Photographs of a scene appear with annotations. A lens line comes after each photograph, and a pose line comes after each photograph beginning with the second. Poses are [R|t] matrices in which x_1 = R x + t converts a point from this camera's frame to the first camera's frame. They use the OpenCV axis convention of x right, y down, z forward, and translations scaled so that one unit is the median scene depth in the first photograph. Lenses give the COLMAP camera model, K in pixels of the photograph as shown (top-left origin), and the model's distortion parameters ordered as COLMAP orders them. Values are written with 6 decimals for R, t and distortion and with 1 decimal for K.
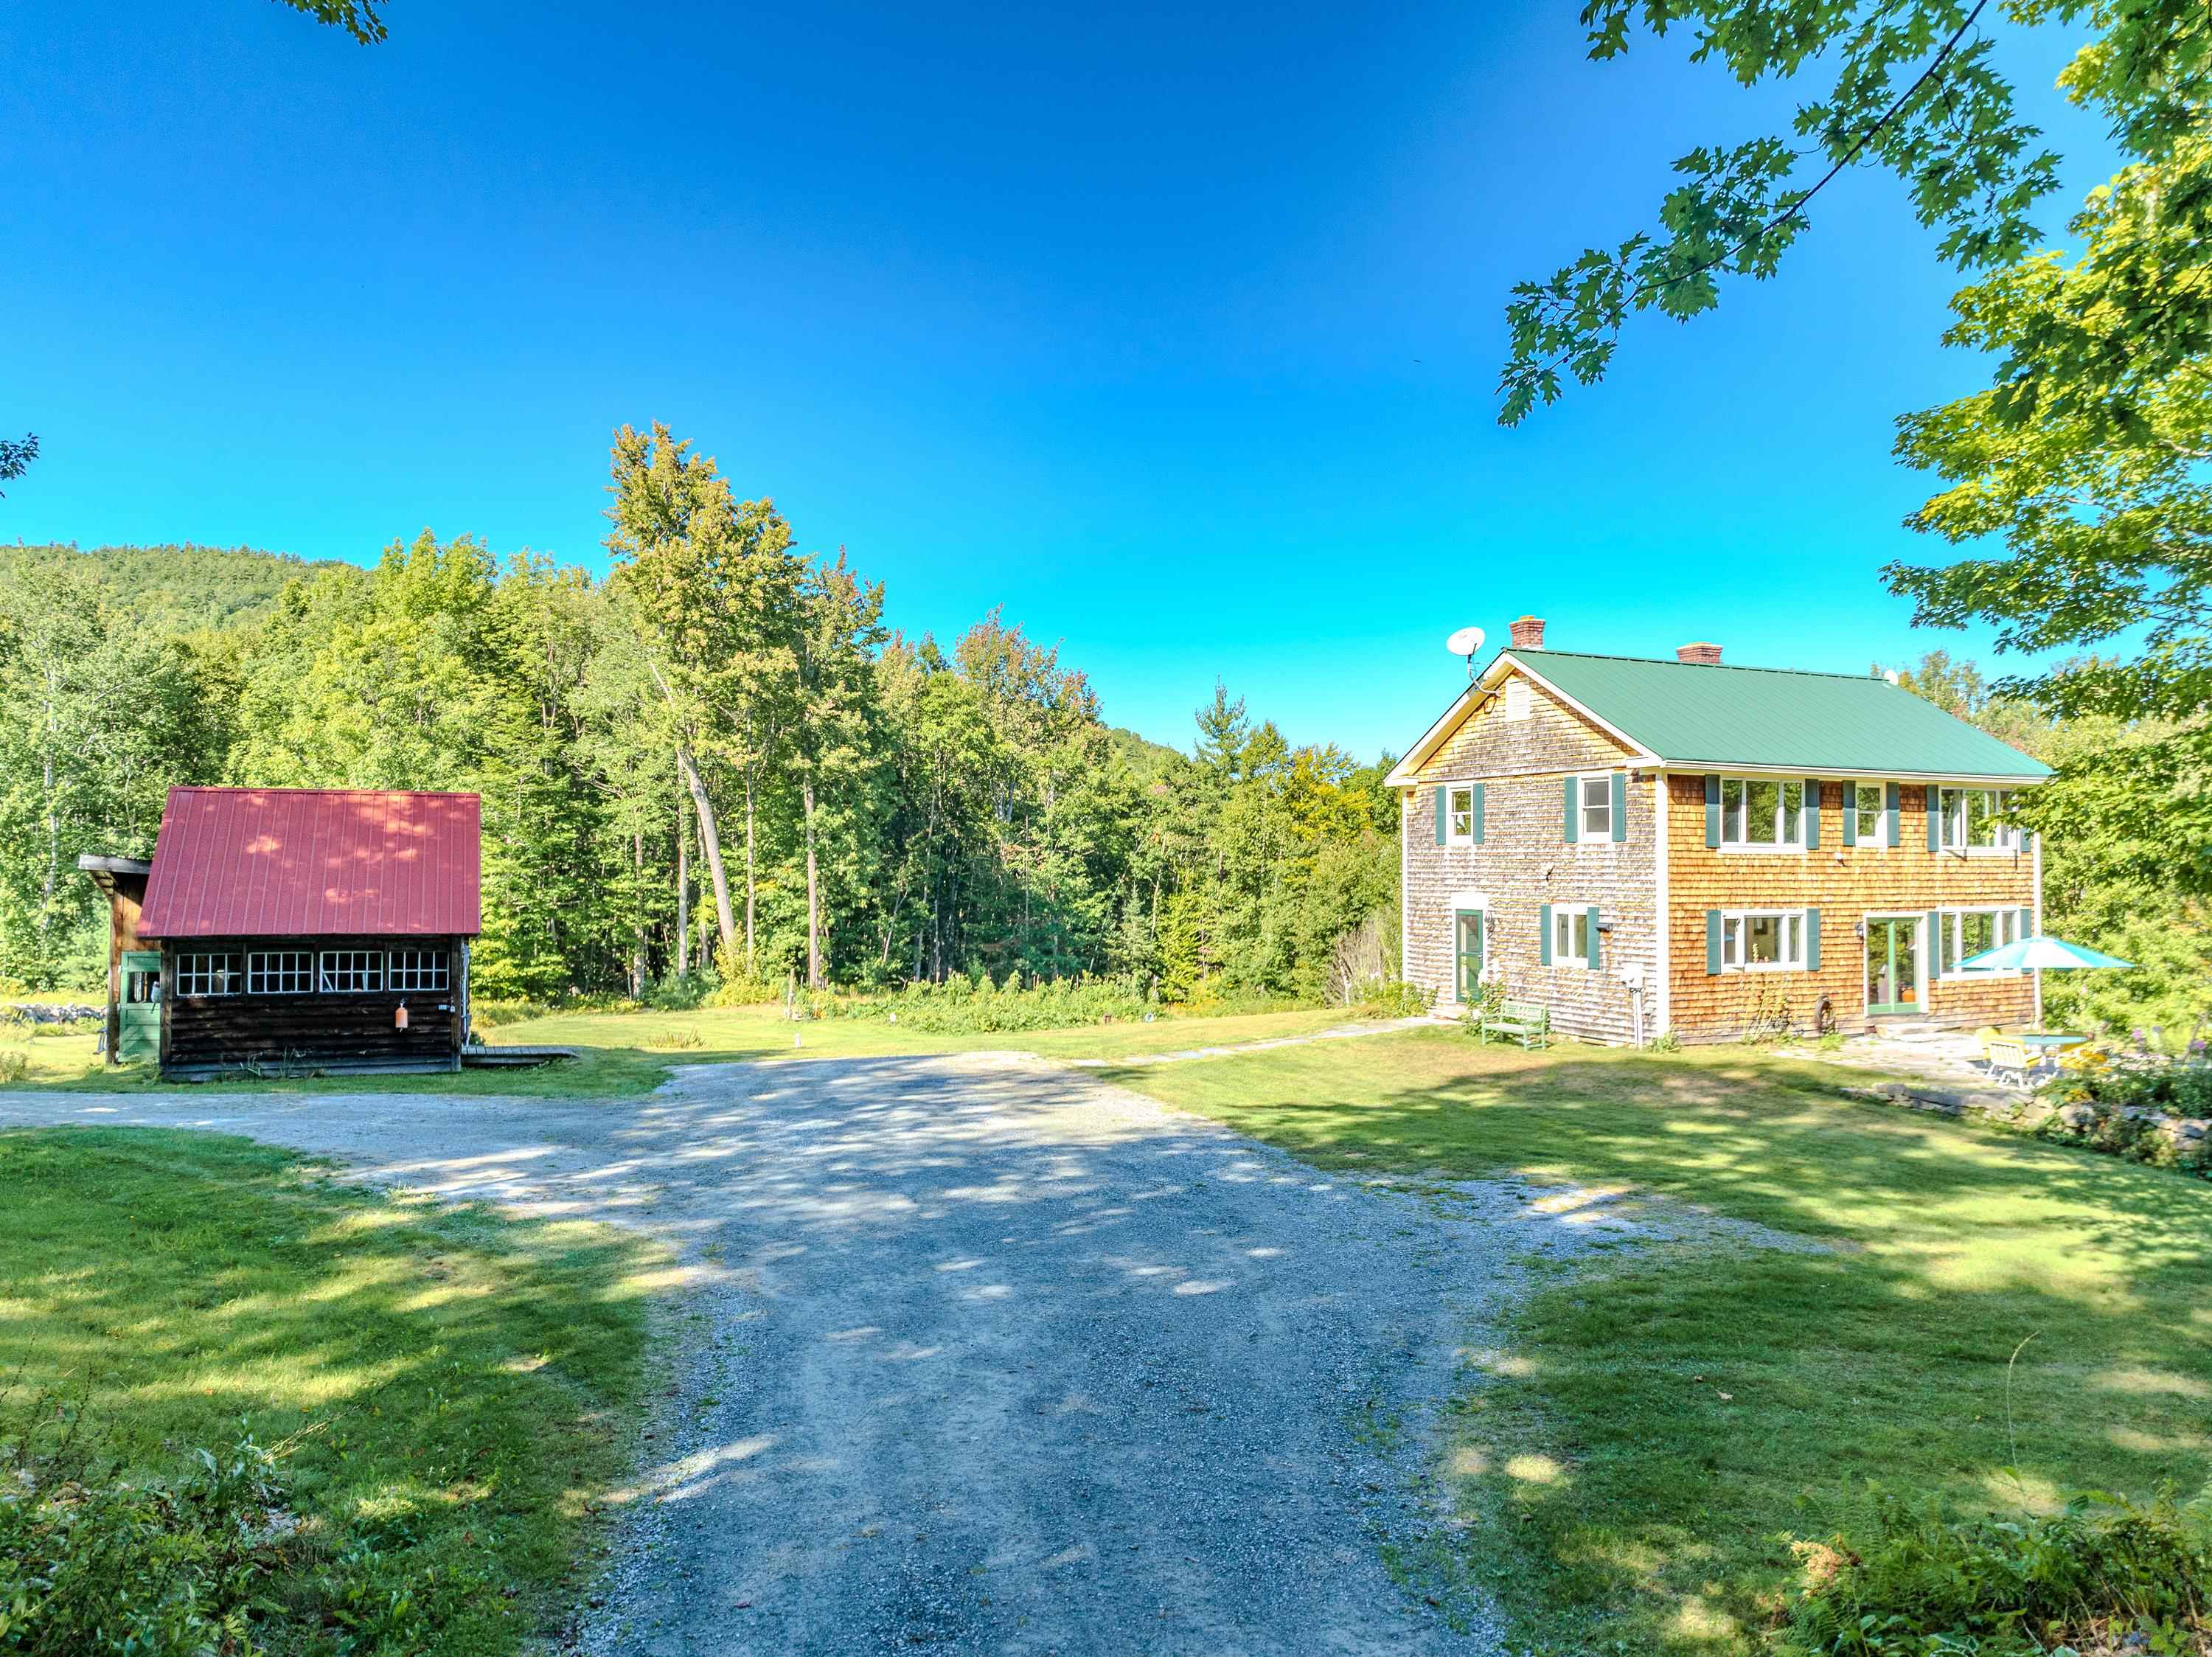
lens RADIAL K [[1539.7, 0, 1106.0], [0, 1539.7, 828.5], [0, 0, 1]] dist [-0.014284, -0.004478]
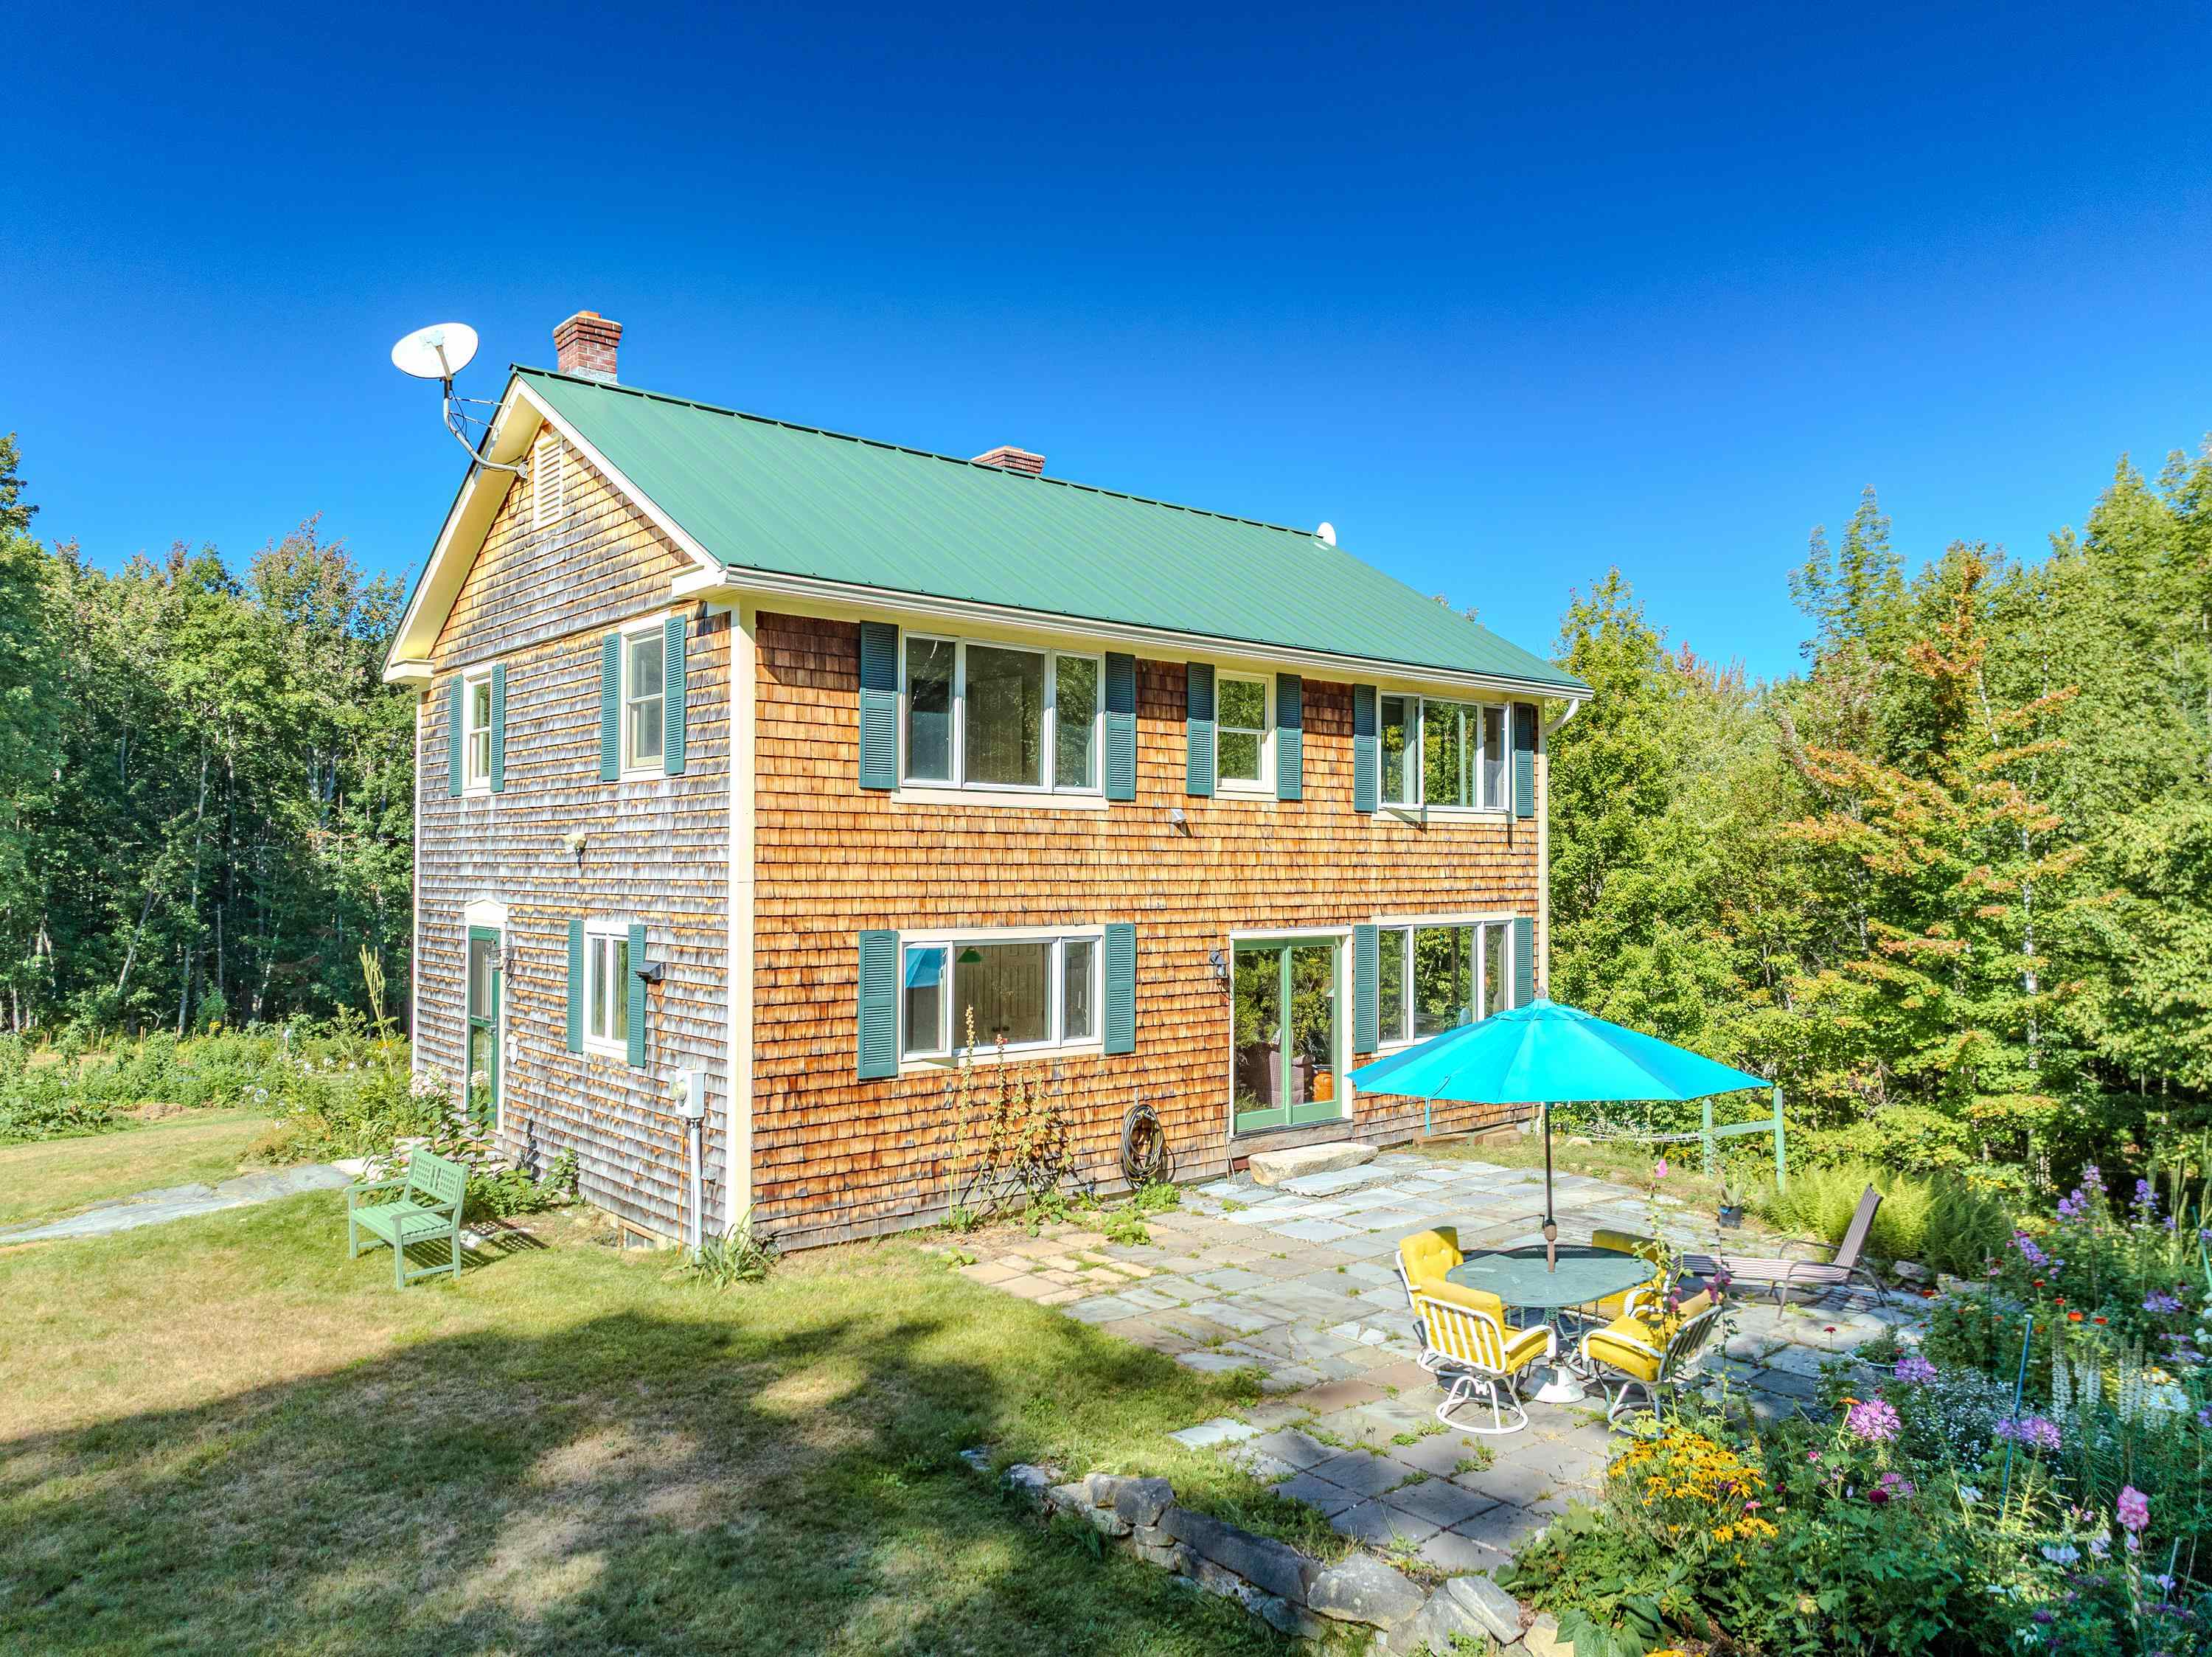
lens RADIAL K [[1539.7, 0, 1106.0], [0, 1539.7, 828.5], [0, 0, 1]] dist [-0.014284, -0.004478]
pose [[0.964189, 0.006497, 0.265135, 0.317125], [-0.006654, 0.999978, -0.000308, 0.021768], [-0.265131, -0.001467, 0.964211, 0.519174]]
